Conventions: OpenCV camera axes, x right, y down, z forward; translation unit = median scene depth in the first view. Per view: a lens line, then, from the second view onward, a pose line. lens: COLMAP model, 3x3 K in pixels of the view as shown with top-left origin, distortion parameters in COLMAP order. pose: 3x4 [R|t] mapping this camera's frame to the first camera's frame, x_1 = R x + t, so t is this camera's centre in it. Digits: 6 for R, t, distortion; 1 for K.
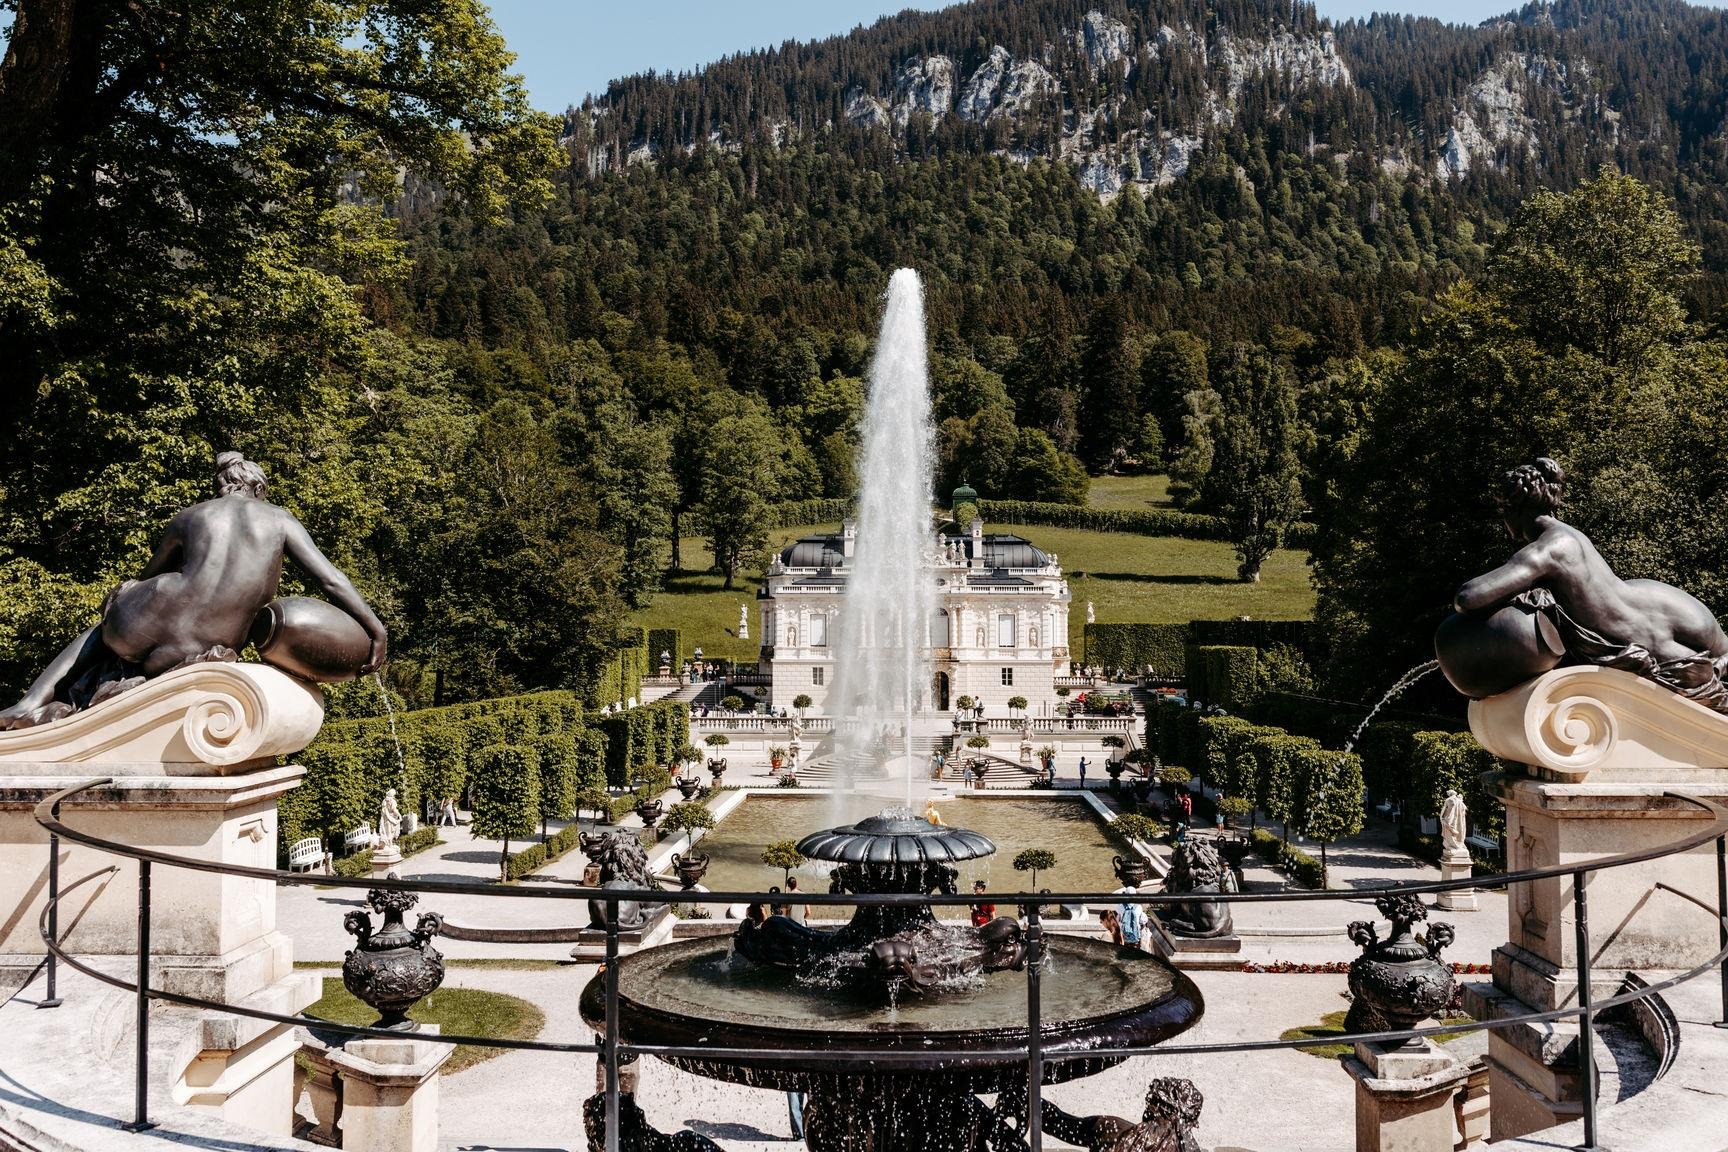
lens RADIAL K [[1382.5, 0, 859.0], [0, 1382.5, 574.9], [0, 0, 1]] dist [-0.018566, 0.023996]
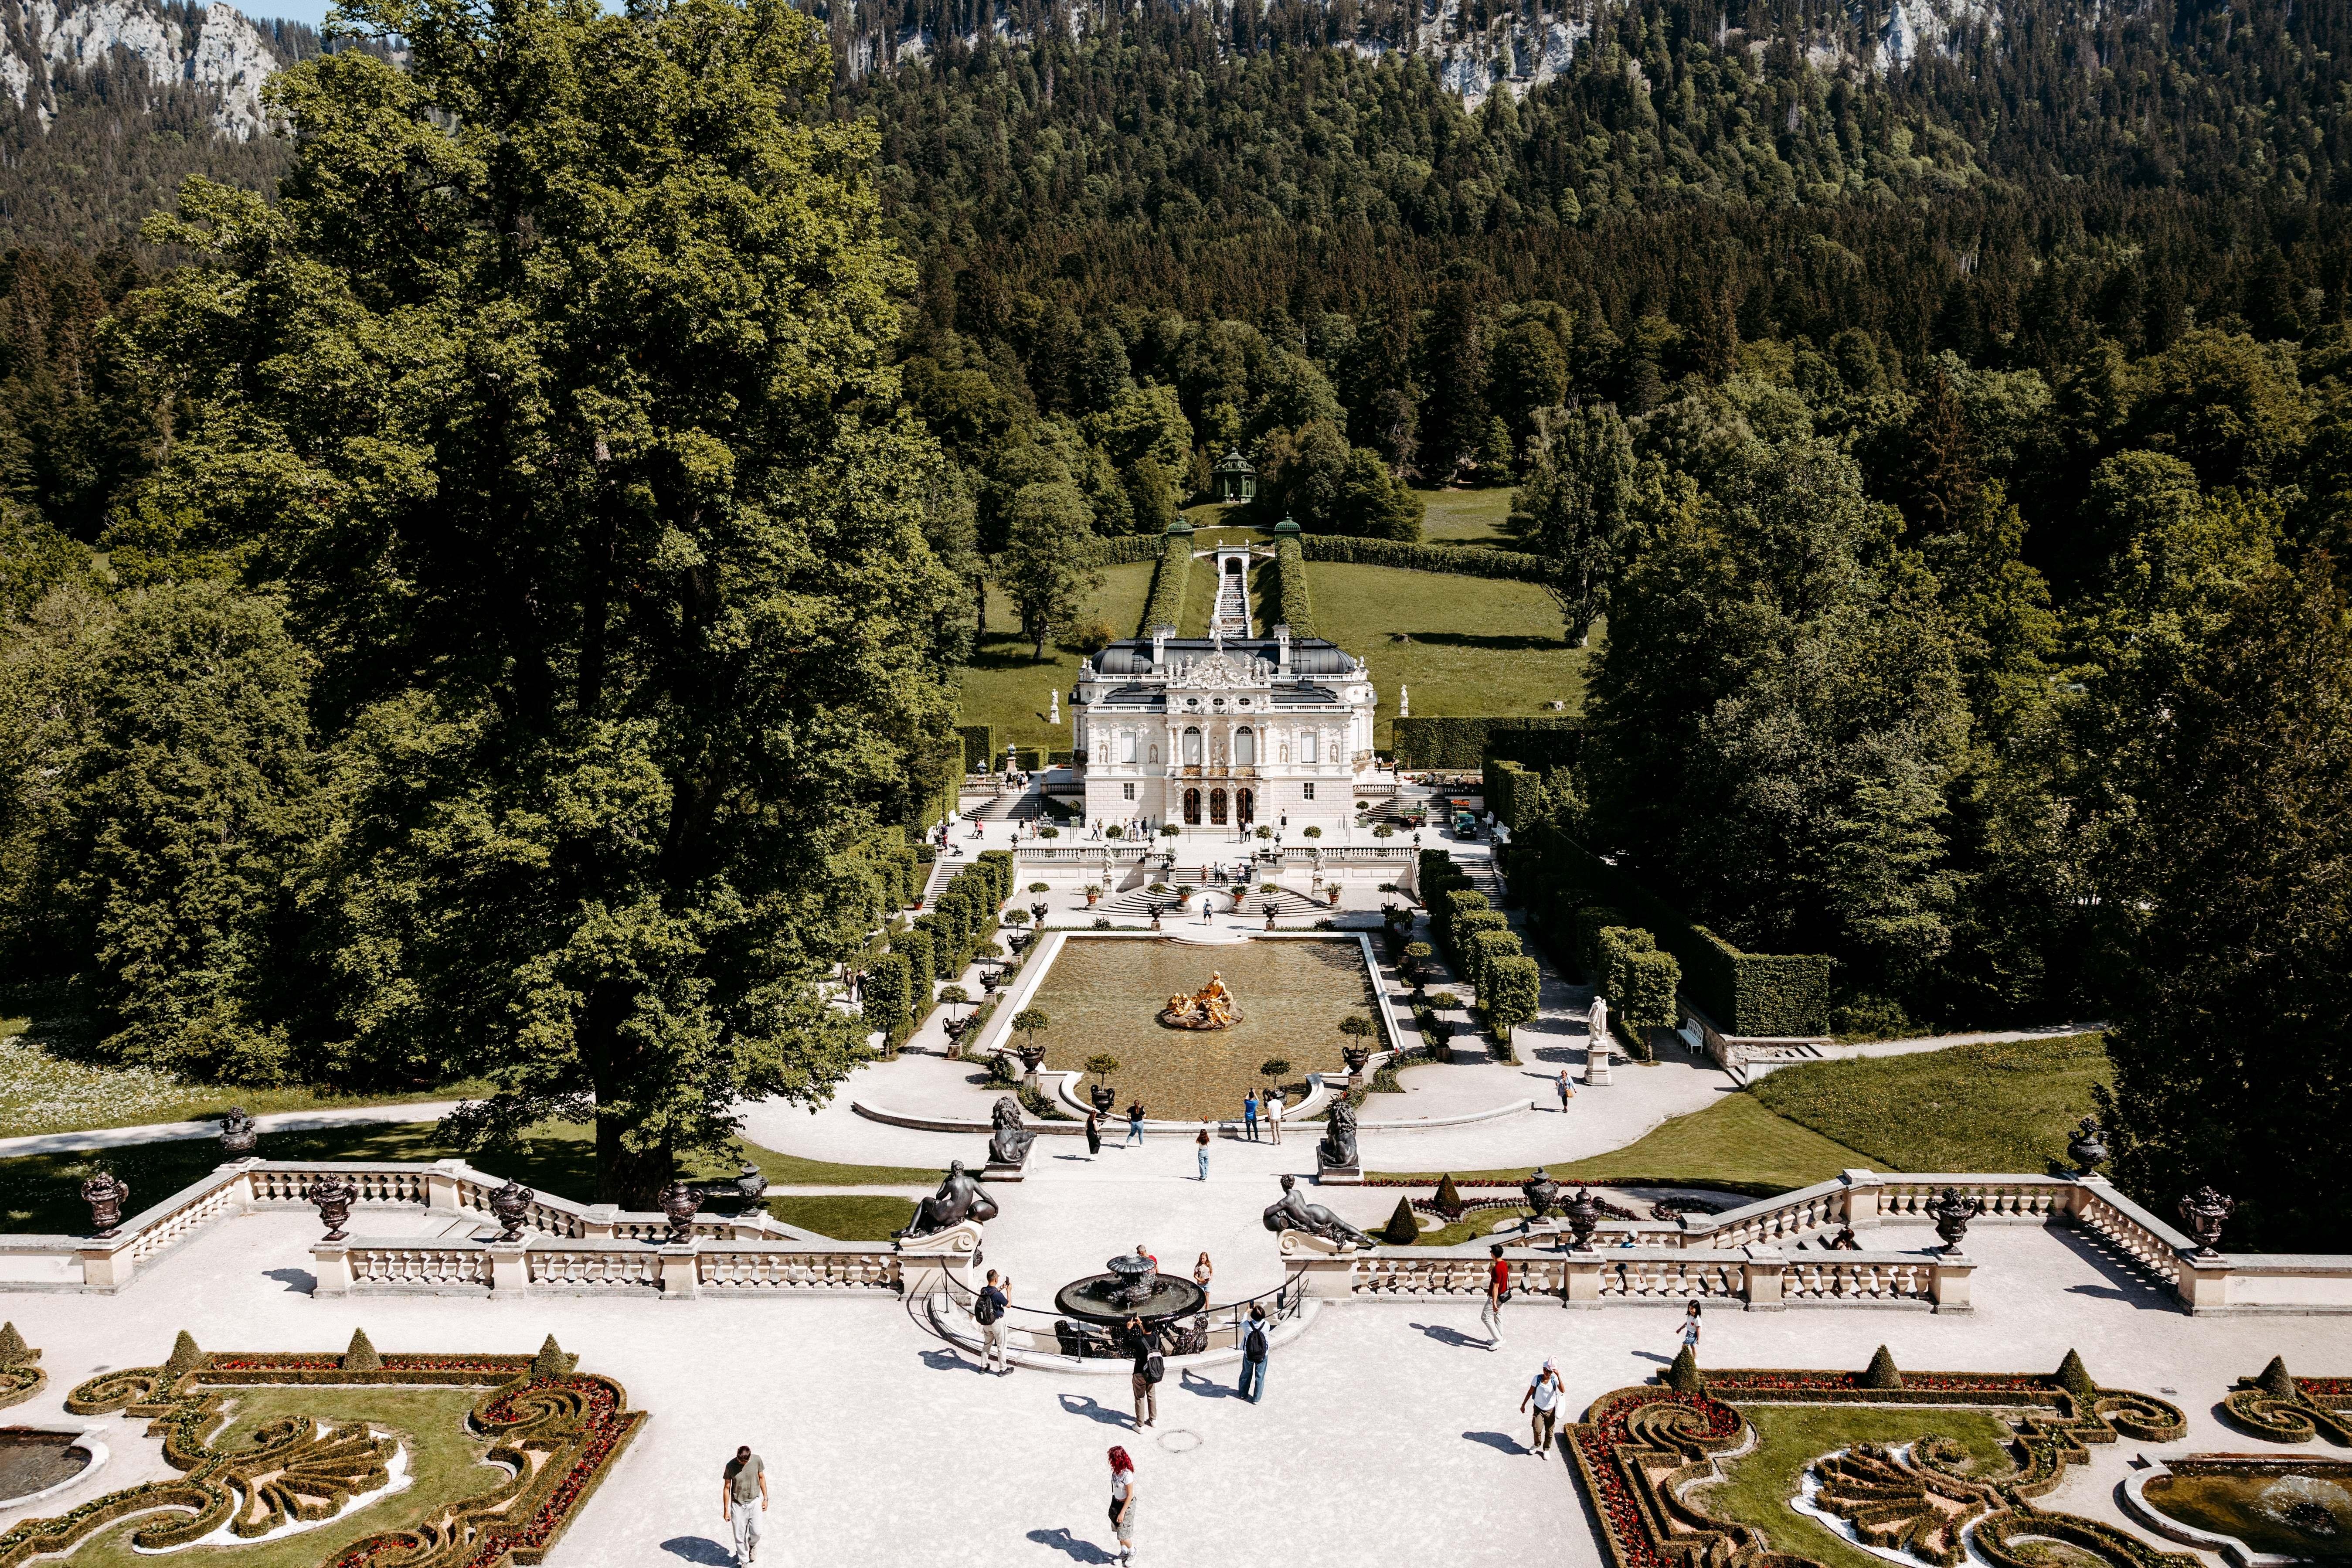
lens RADIAL K [[1612.8, 0, 1167.5], [0, 1612.8, 788.9], [0, 0, 1]] dist [0.002391, -0.001582]
pose [[0.999920, -0.007908, -0.009848, 0.001572], [0.009334, 0.987977, 0.154318, -0.015918], [0.008509, -0.154398, 0.987972, -0.028775]]
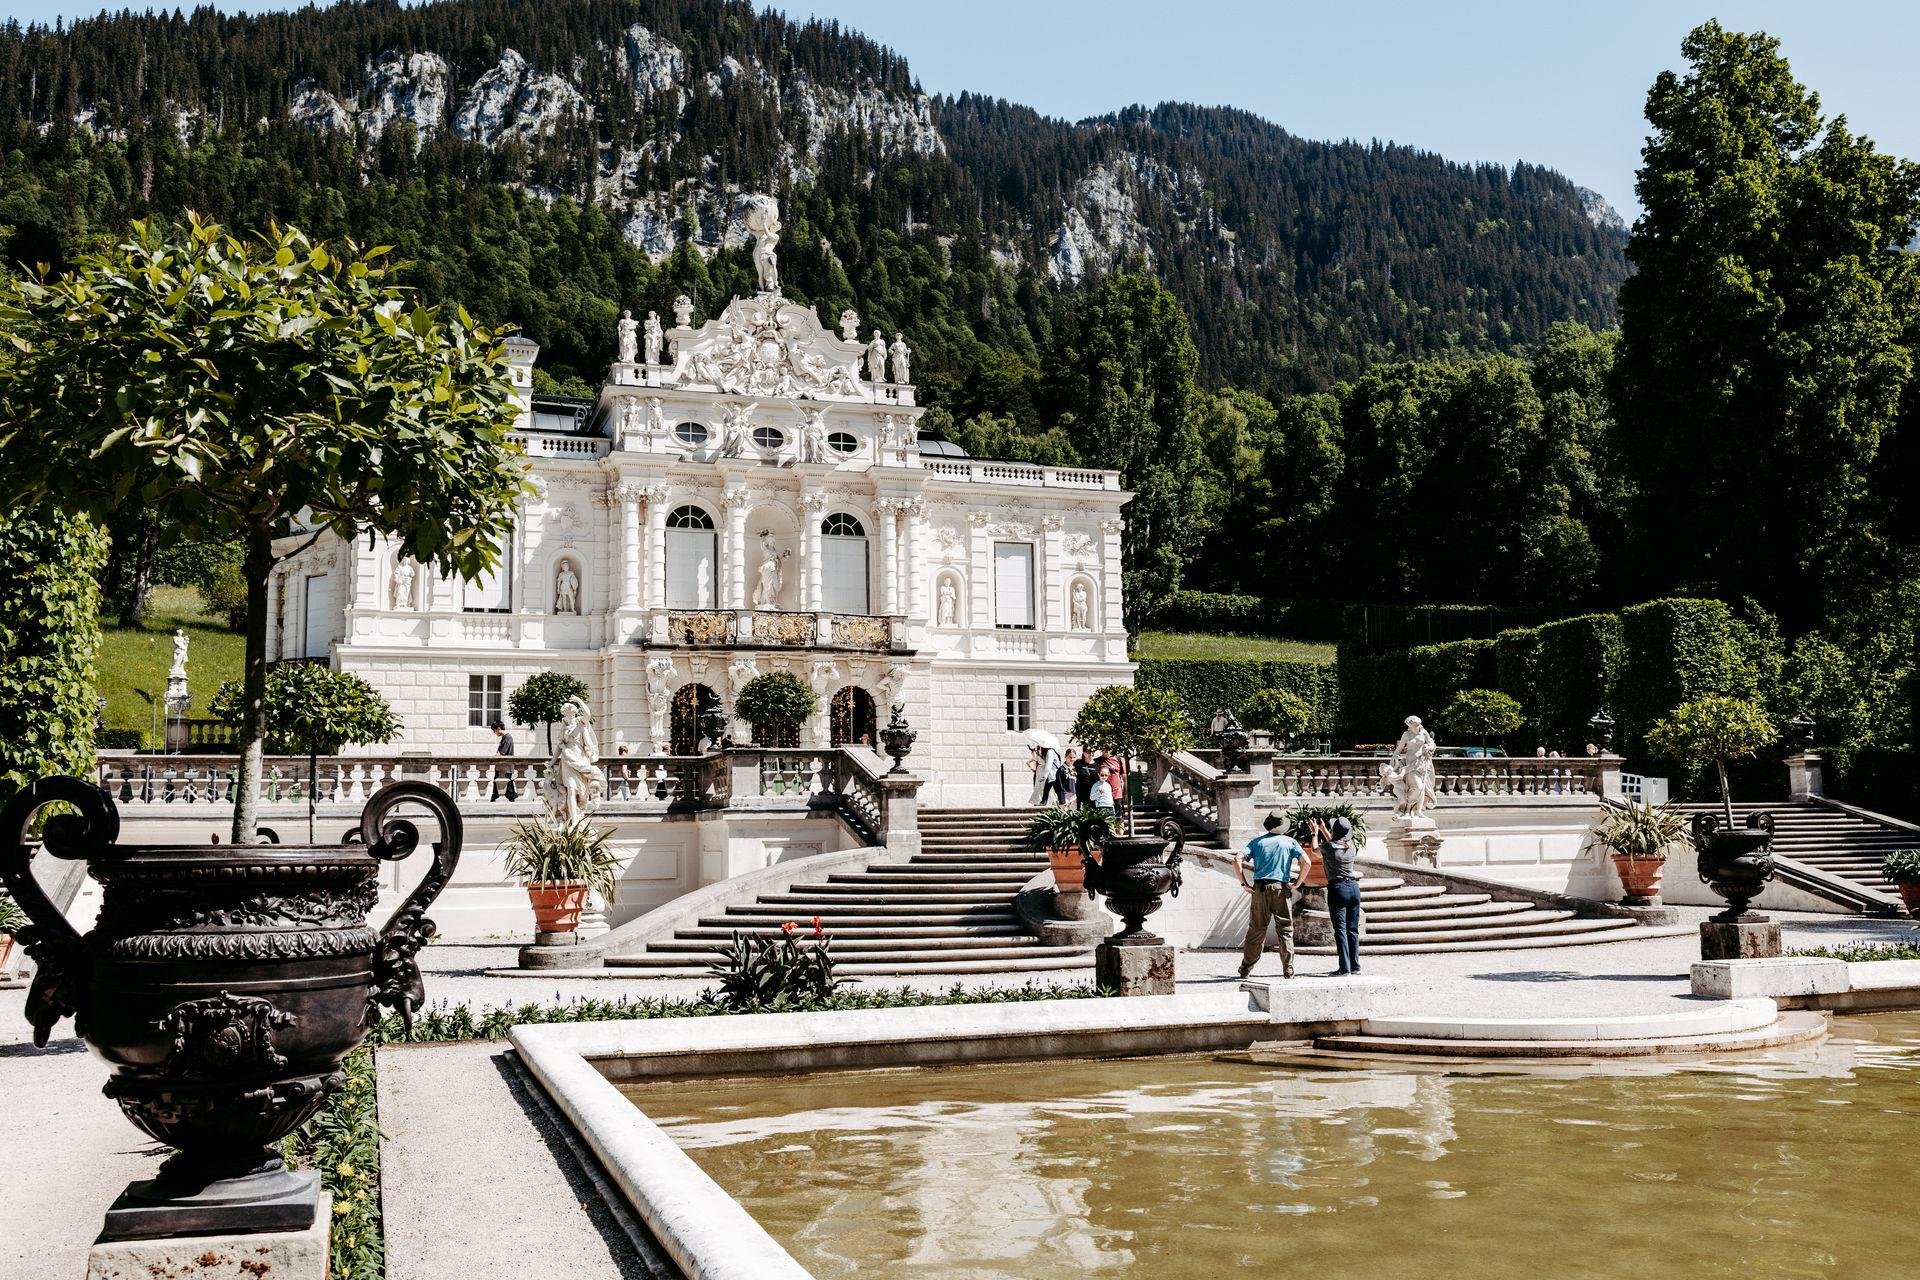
lens RADIAL K [[1725.3, 0, 945.8], [0, 1725.3, 630.0], [0, 0, 1]] dist [-0.005362, 0.023161]
pose [[0.931481, 0.031069, 0.362462, -0.010480], [-0.000010, 0.996349, -0.085377, 0.012446], [-0.363791, 0.079524, 0.928080, 0.078078]]
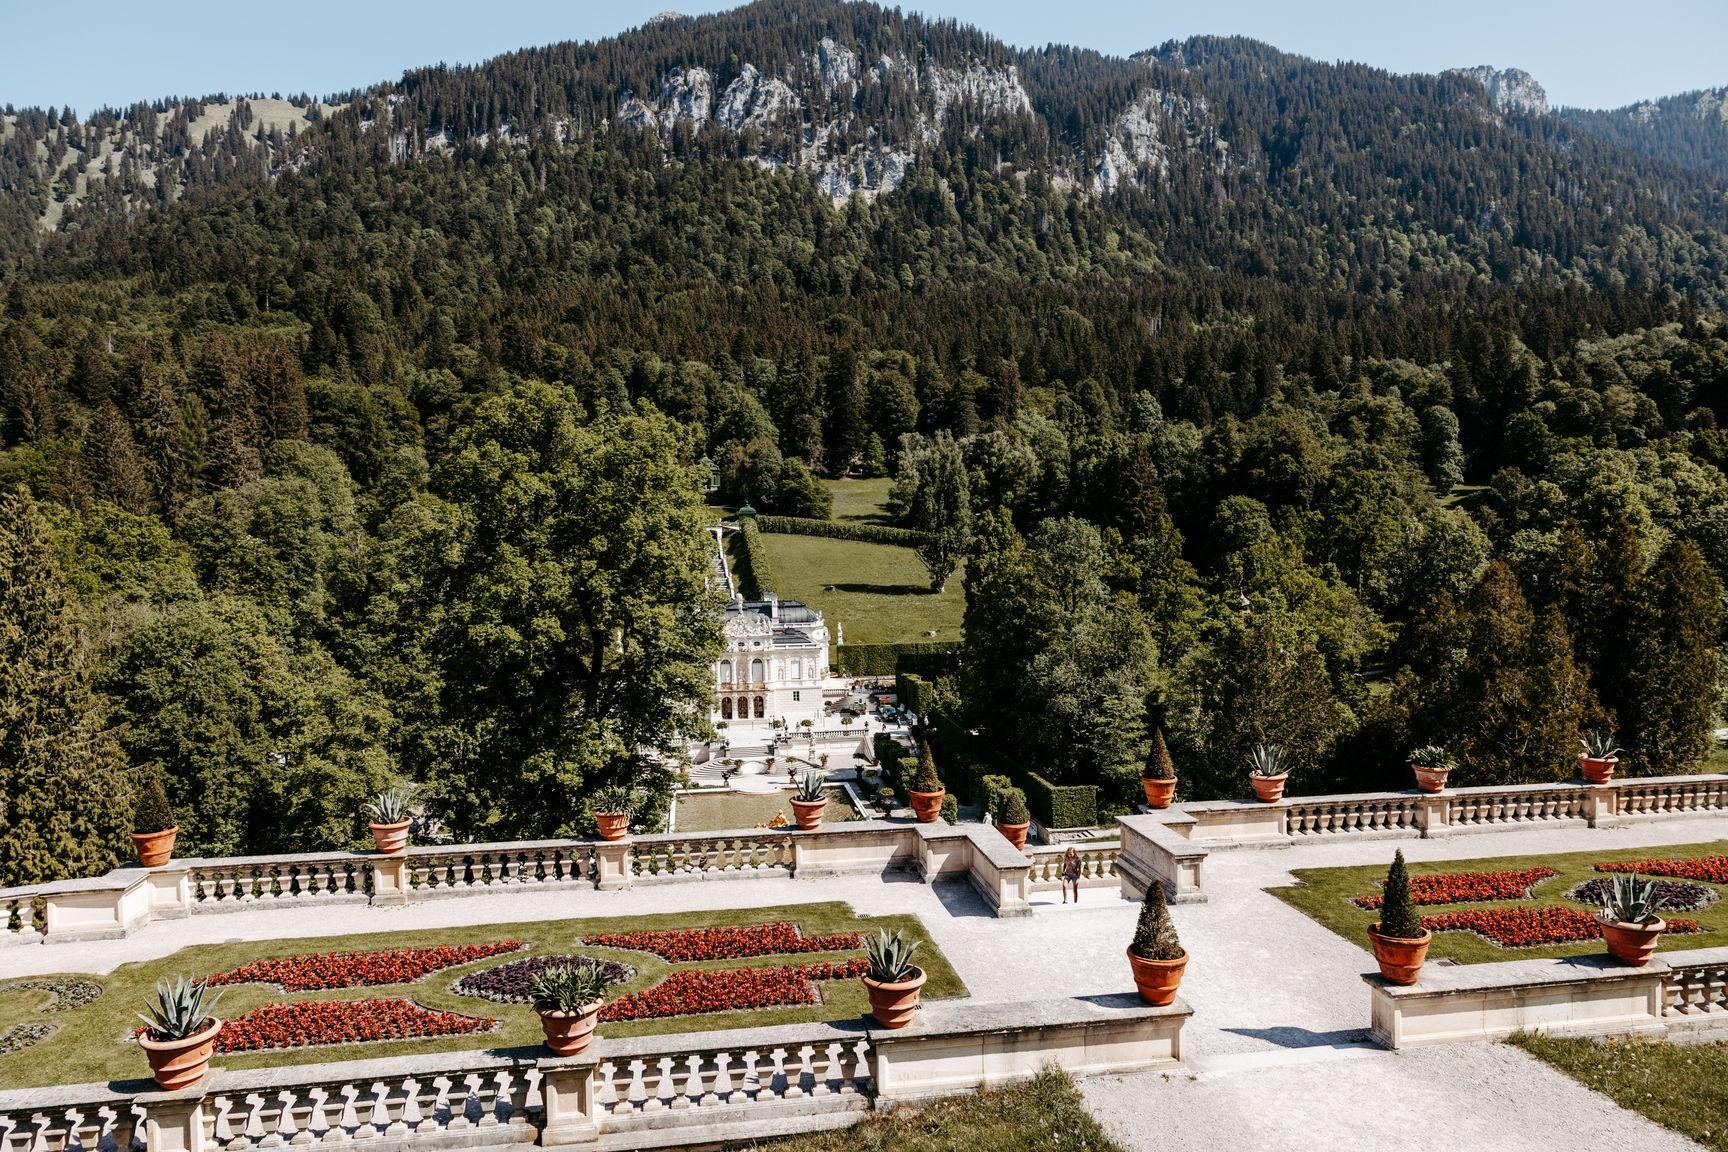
lens RADIAL K [[1184.9, 0, 859.0], [0, 1184.9, 567.4], [0, 0, 1]] dist [0.002391, -0.001582]
pose [[0.981364, -0.024519, 0.190590, -0.013122], [0.010425, 0.997159, 0.074605, -0.027009], [-0.191877, -0.071227, 0.978831, -0.063973]]
